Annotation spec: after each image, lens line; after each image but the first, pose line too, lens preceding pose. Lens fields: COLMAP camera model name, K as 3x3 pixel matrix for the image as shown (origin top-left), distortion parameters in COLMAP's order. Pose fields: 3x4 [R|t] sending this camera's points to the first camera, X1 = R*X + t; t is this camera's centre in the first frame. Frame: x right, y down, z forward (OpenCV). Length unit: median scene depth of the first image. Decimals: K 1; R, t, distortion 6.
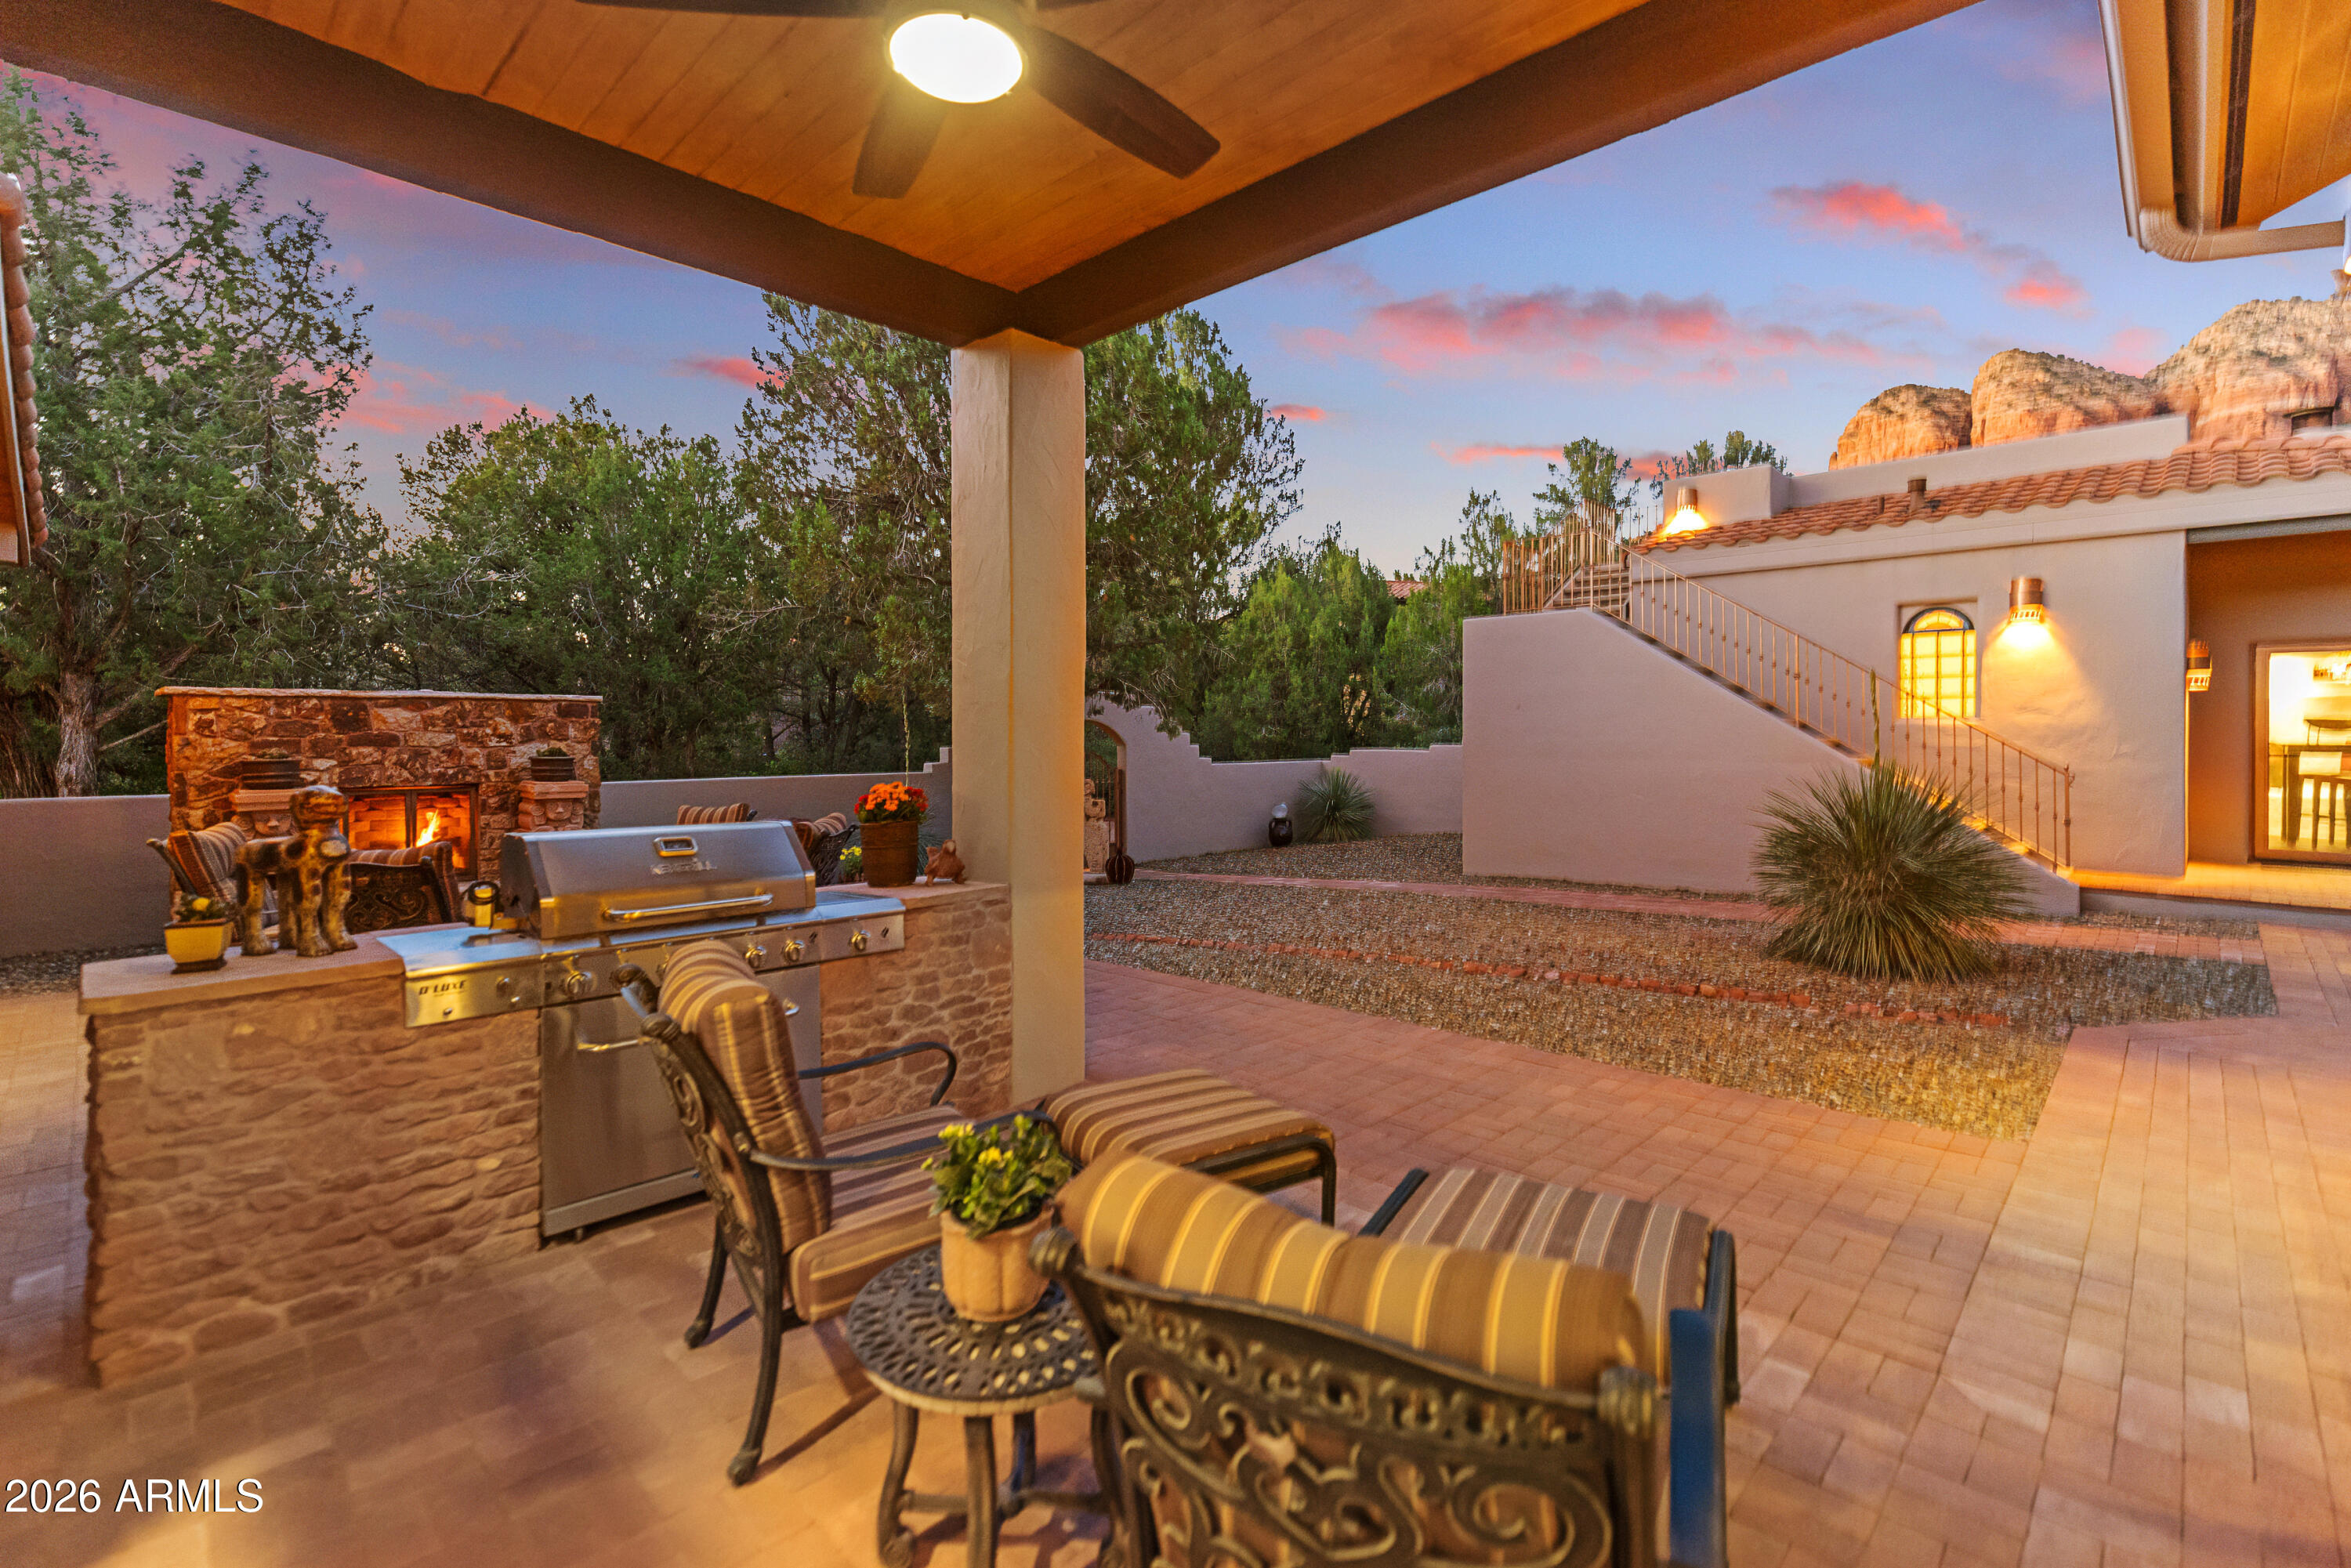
lens RADIAL K [[1055.2, 0, 1166.3], [0, 1055.2, 746.3], [0, 0, 1]] dist [0.004069, 0.000111]
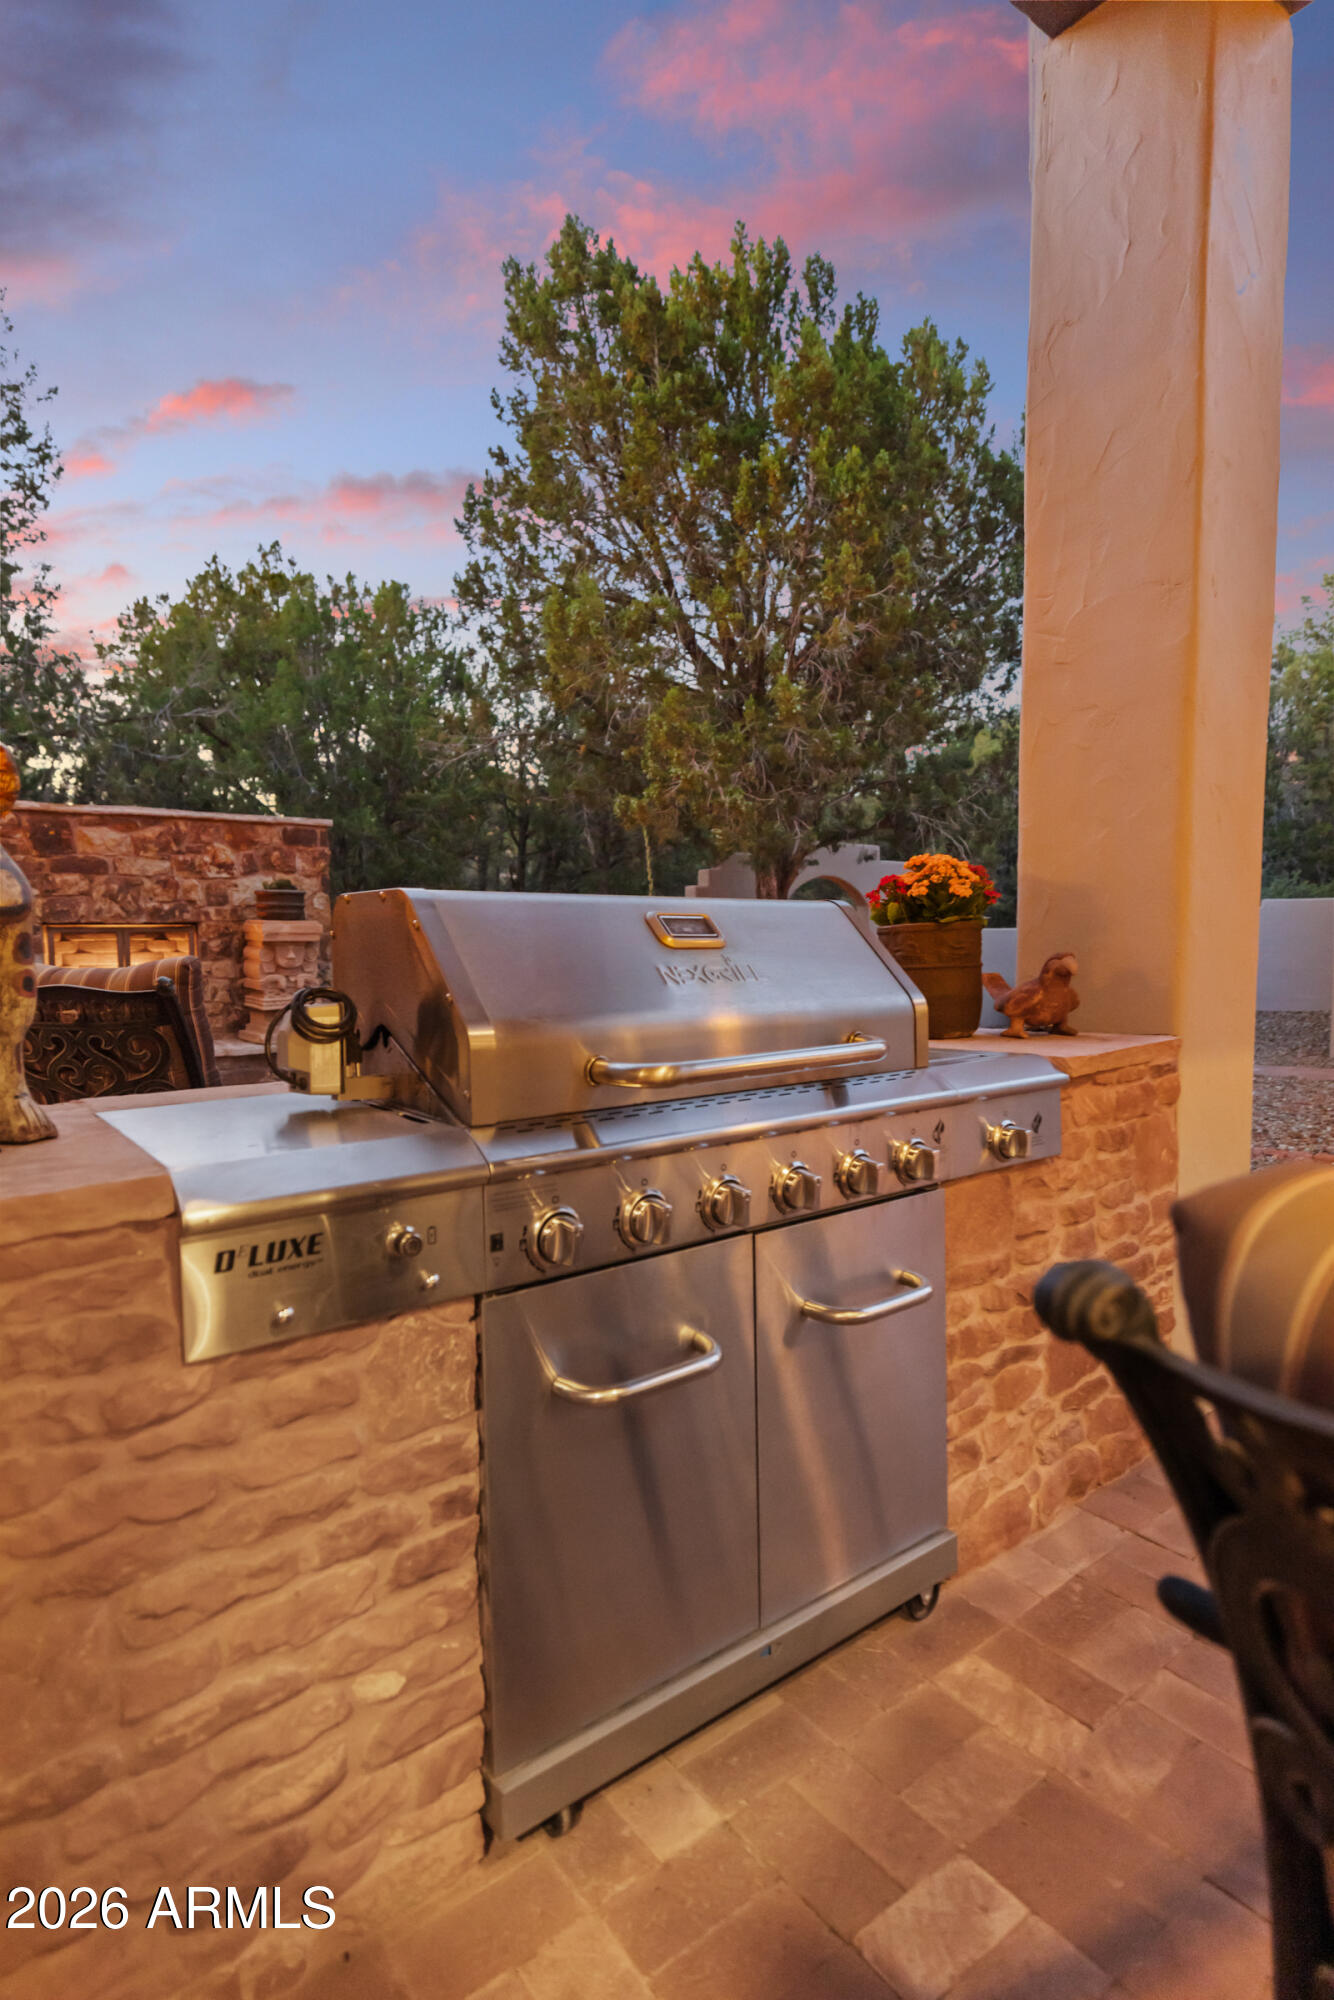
lens RADIAL K [[1037.8, 0, 667.0], [0, 1037.8, 1000.0], [0, 0, 1]] dist [-0.000757, 0.000070]
pose [[0.991616, 0.008674, -0.128928, -0.182420], [-0.000277, 0.997885, 0.065001, 0.042396], [0.129219, -0.064420, 0.989521, 0.242399]]
